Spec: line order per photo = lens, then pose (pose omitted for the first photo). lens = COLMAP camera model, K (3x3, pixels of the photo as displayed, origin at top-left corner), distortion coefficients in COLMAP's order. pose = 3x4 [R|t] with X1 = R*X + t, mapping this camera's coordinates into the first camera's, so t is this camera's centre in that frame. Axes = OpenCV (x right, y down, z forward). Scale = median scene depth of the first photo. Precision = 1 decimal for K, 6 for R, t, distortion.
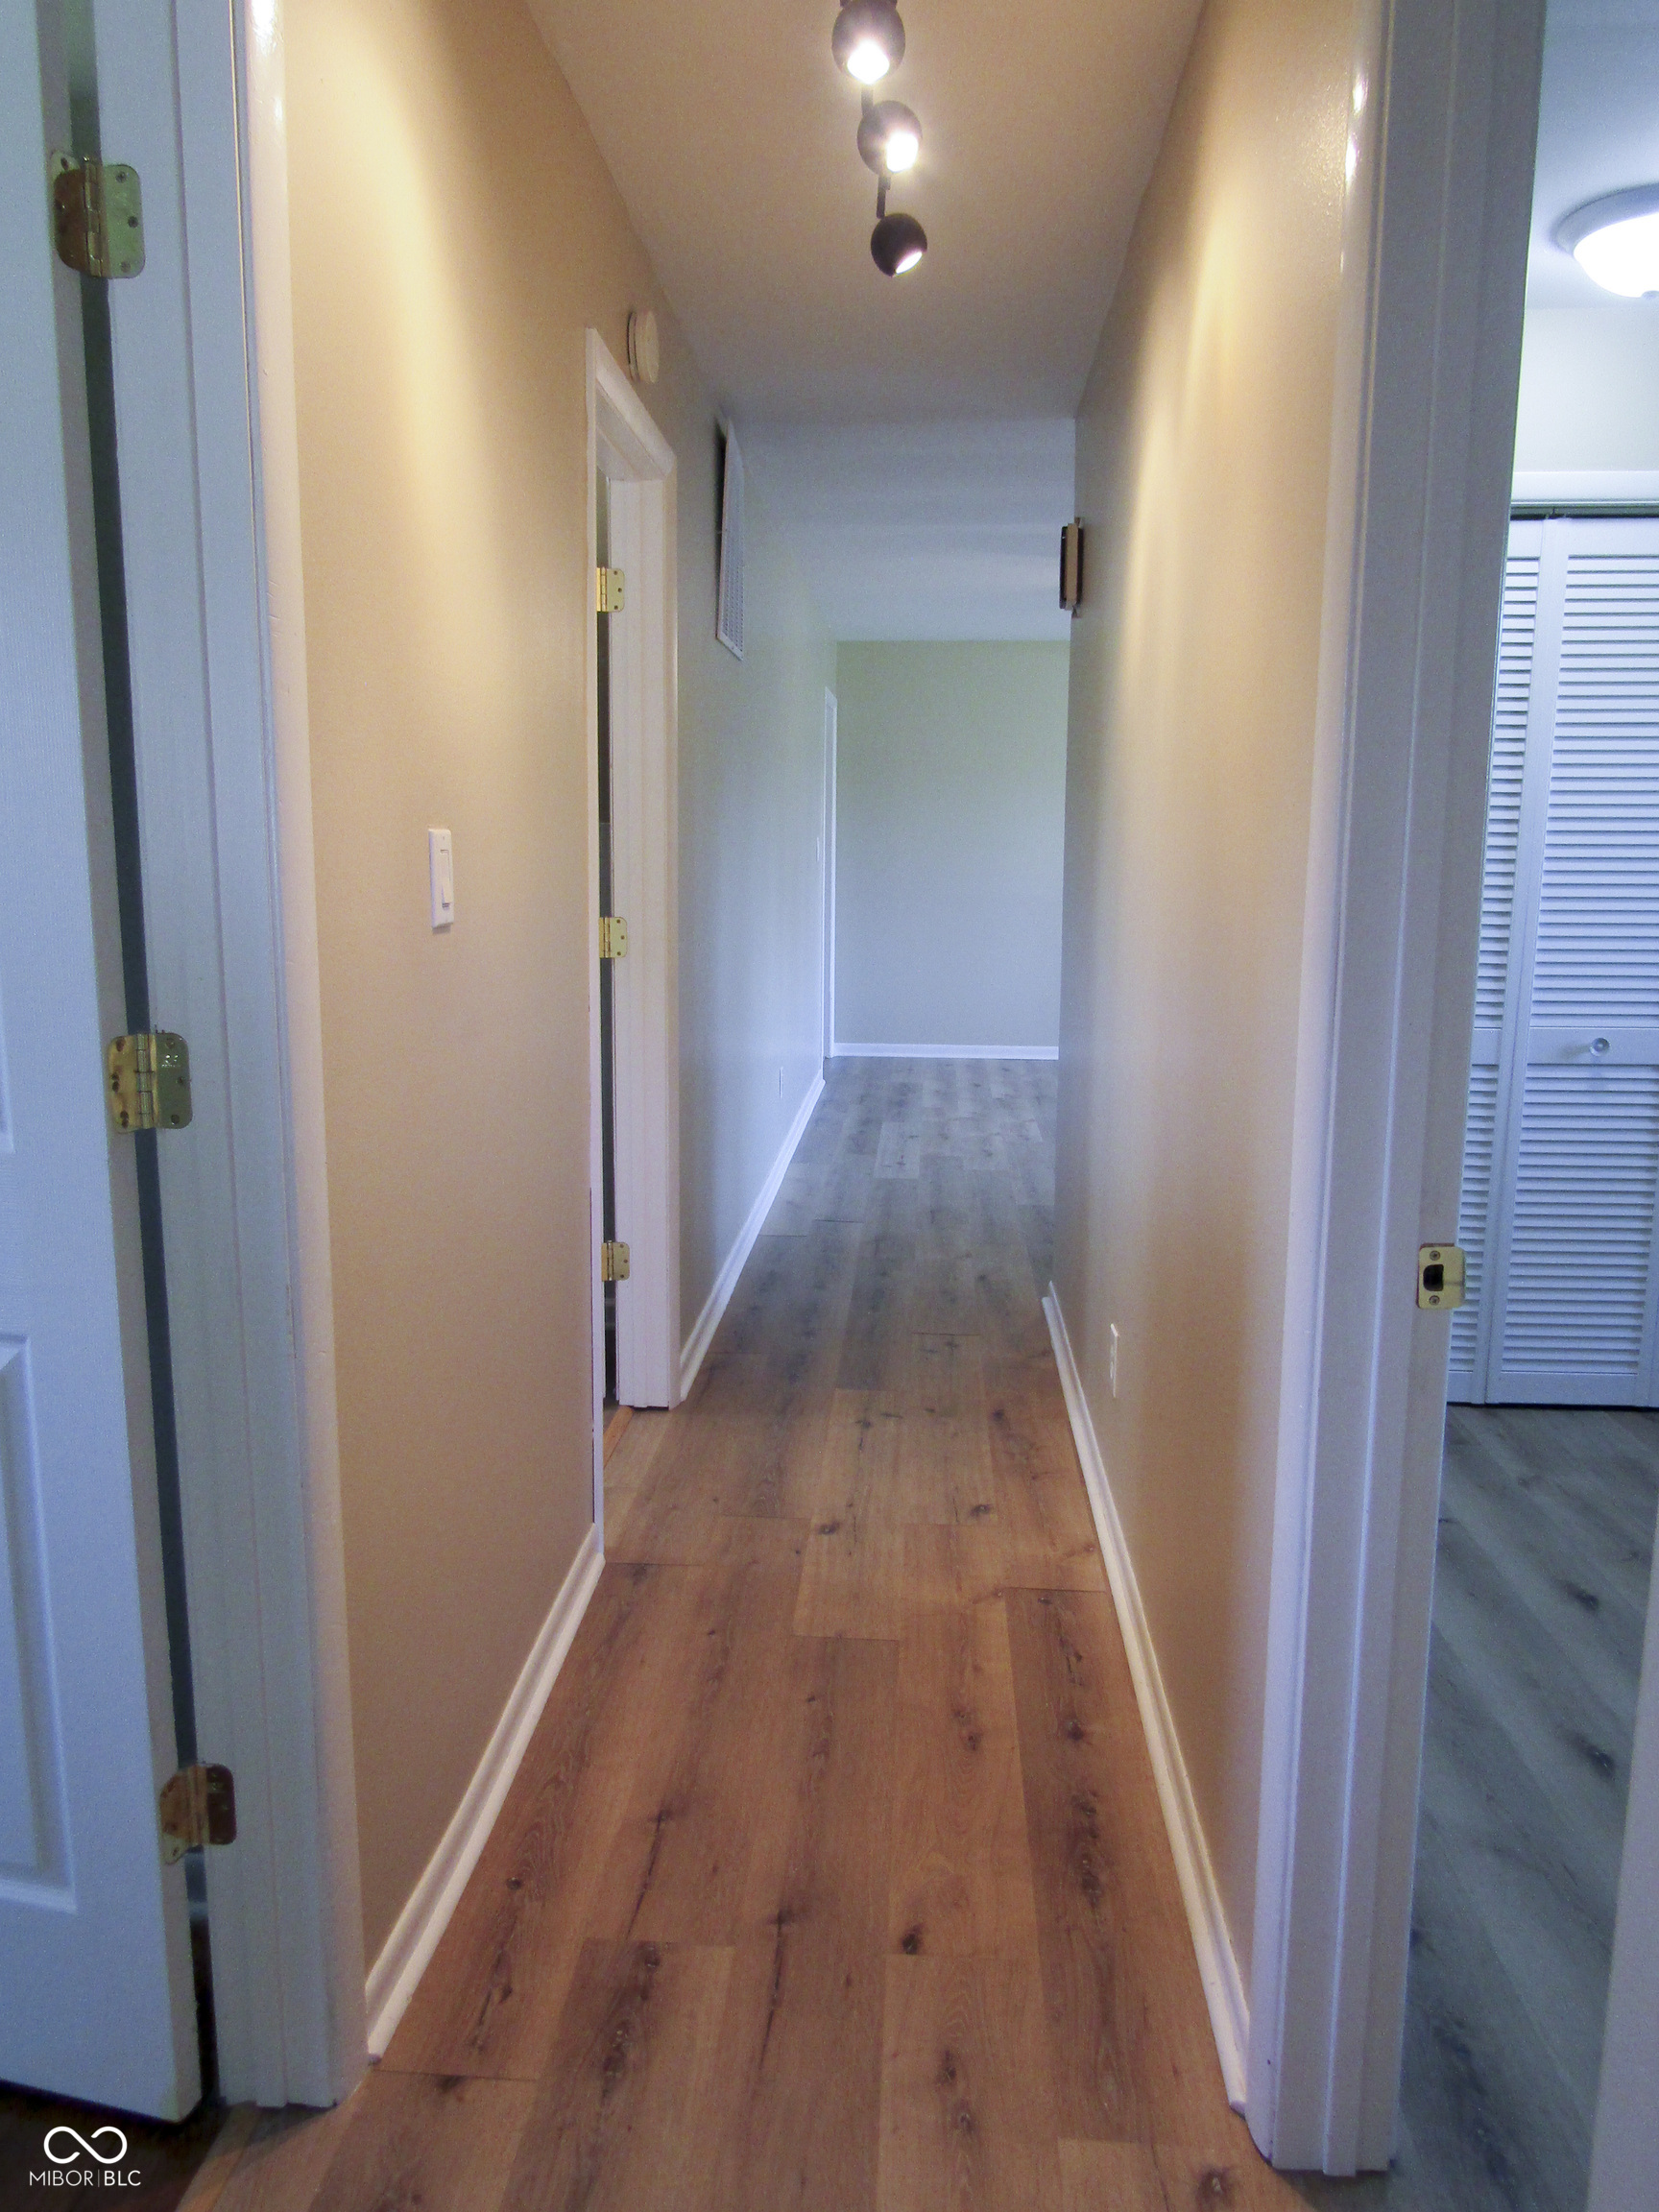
lens RADIAL K [[1542.7, 0, 829.6], [0, 1542.7, 1112.0], [0, 0, 1]] dist [-0.010501, -0.005292]
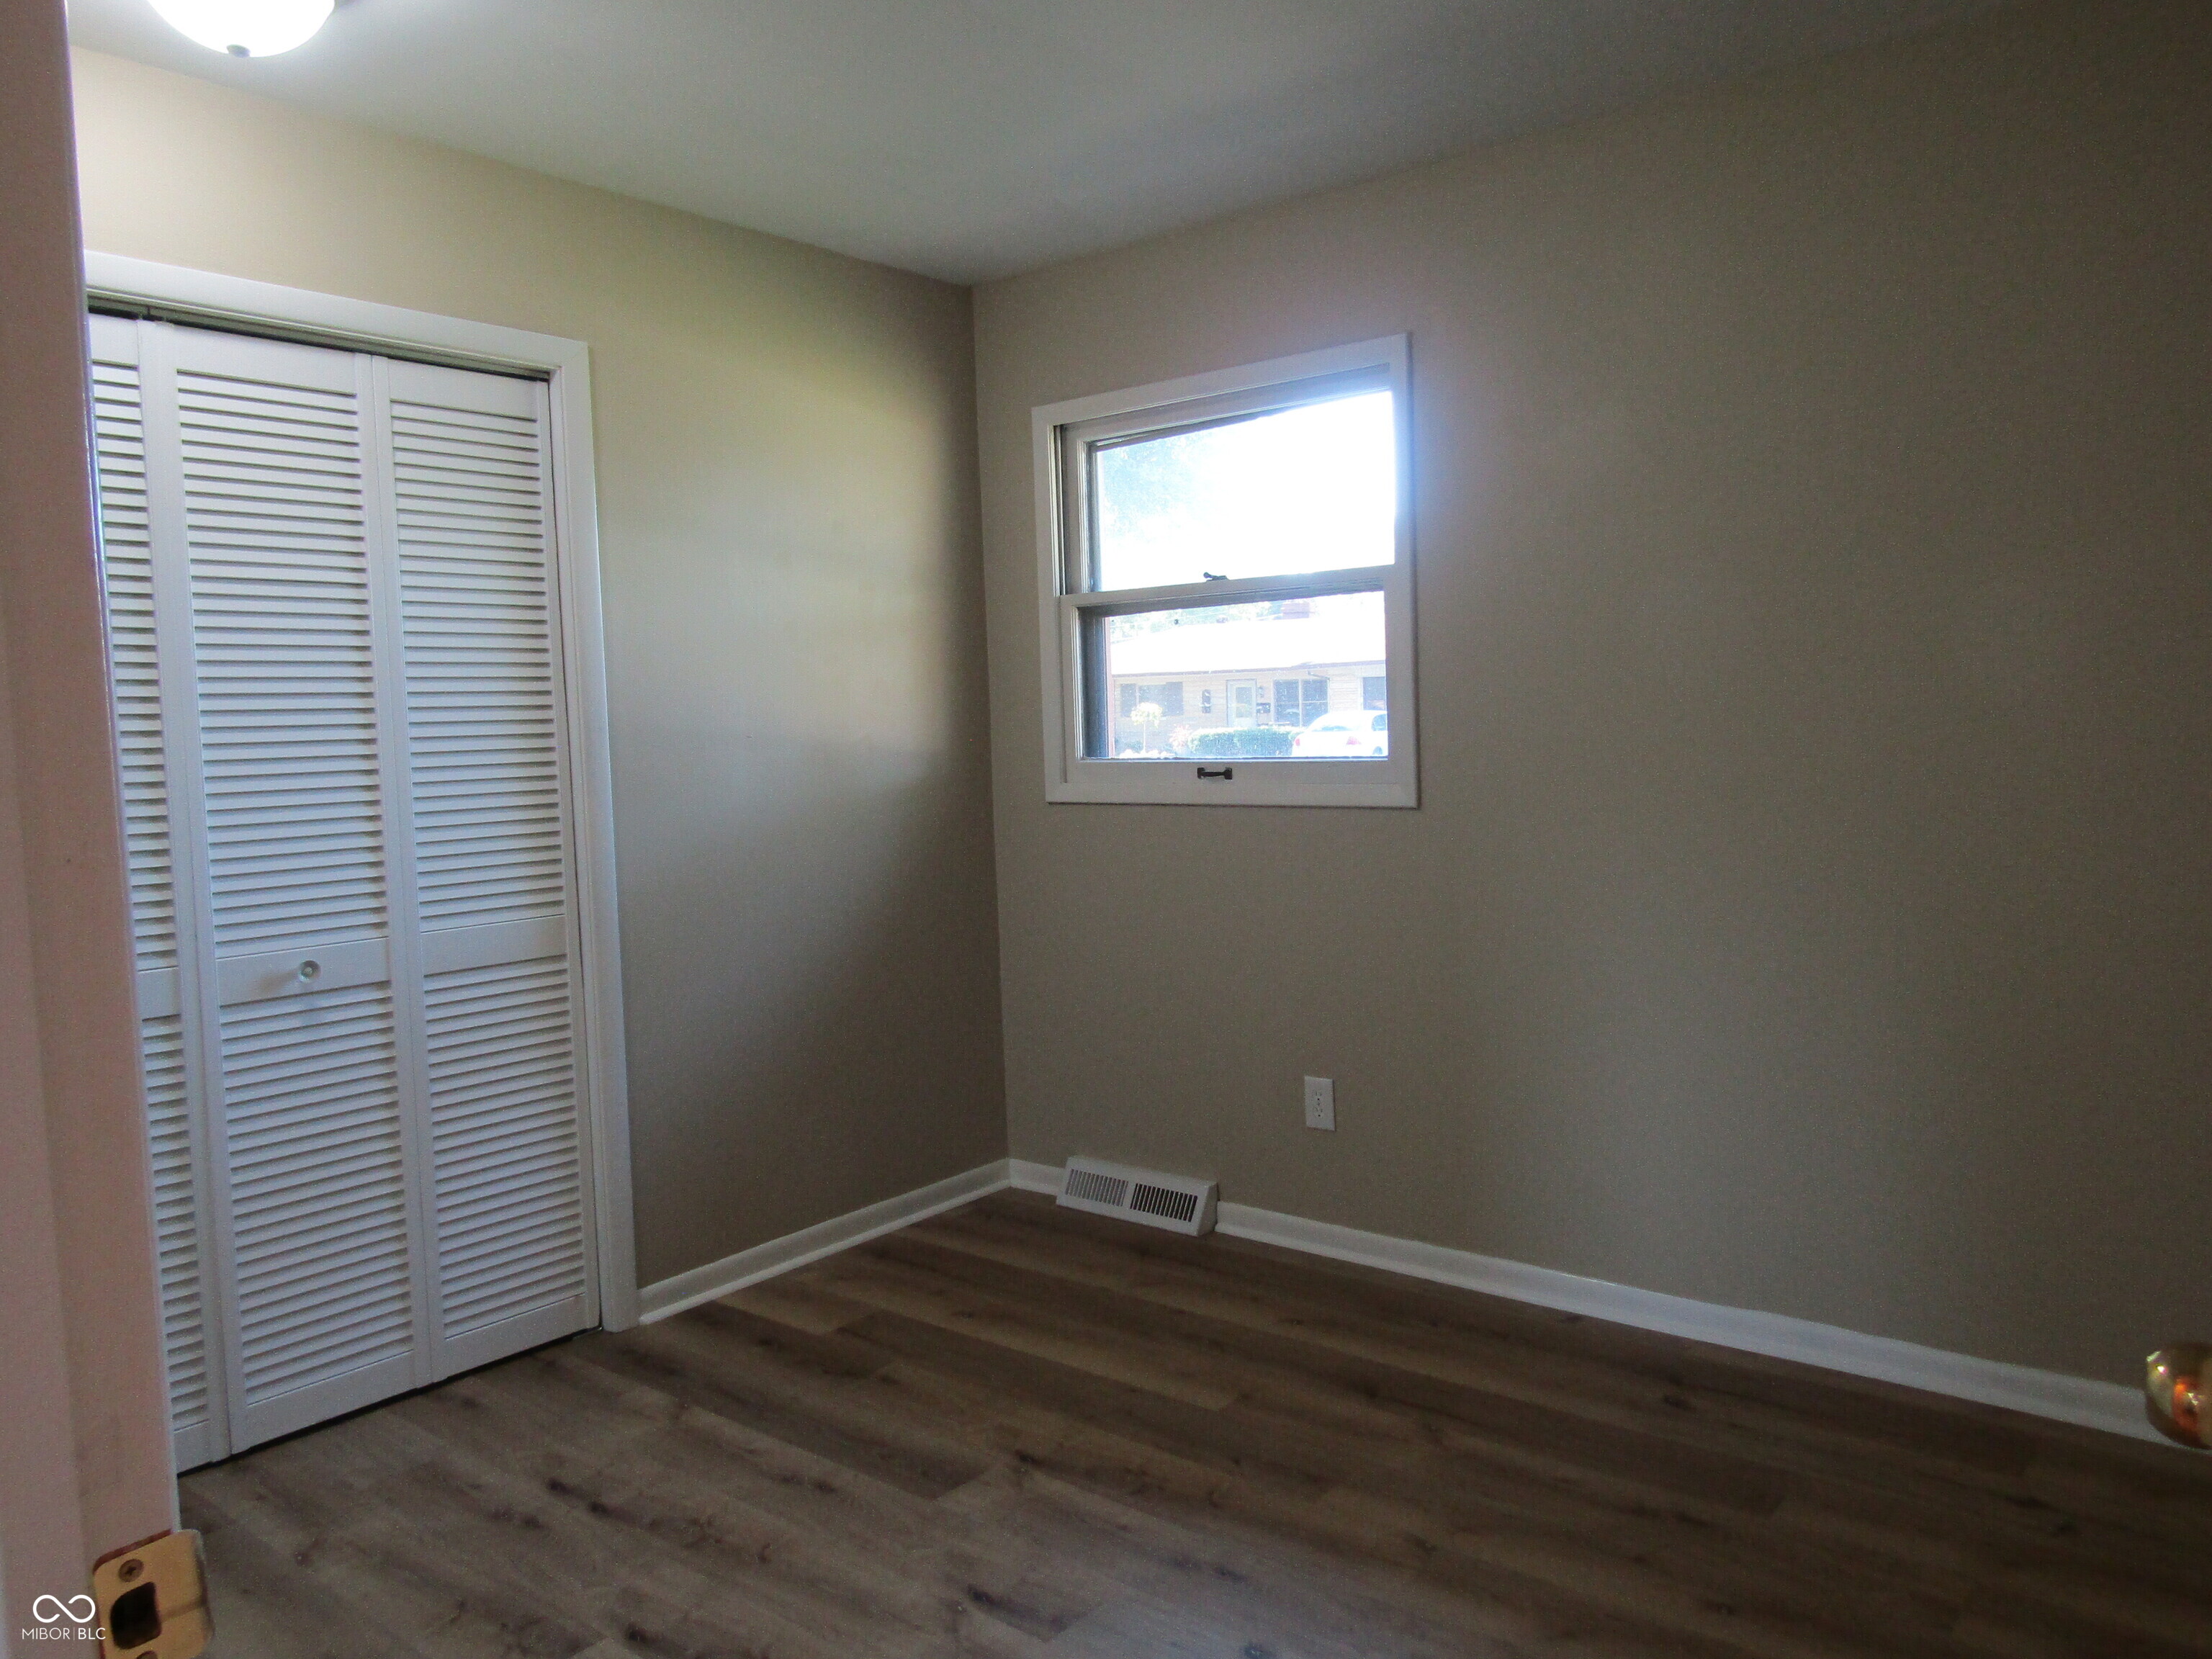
lens RADIAL K [[1596.5, 0, 1113.1], [0, 1596.5, 840.3], [0, 0, 1]] dist [-0.004057, 0.002276]
pose [[0.577663, -0.080012, 0.812345, 0.068810], [0.167444, 0.985636, -0.021990, -0.021152], [-0.798917, 0.148725, 0.582763, 0.162351]]
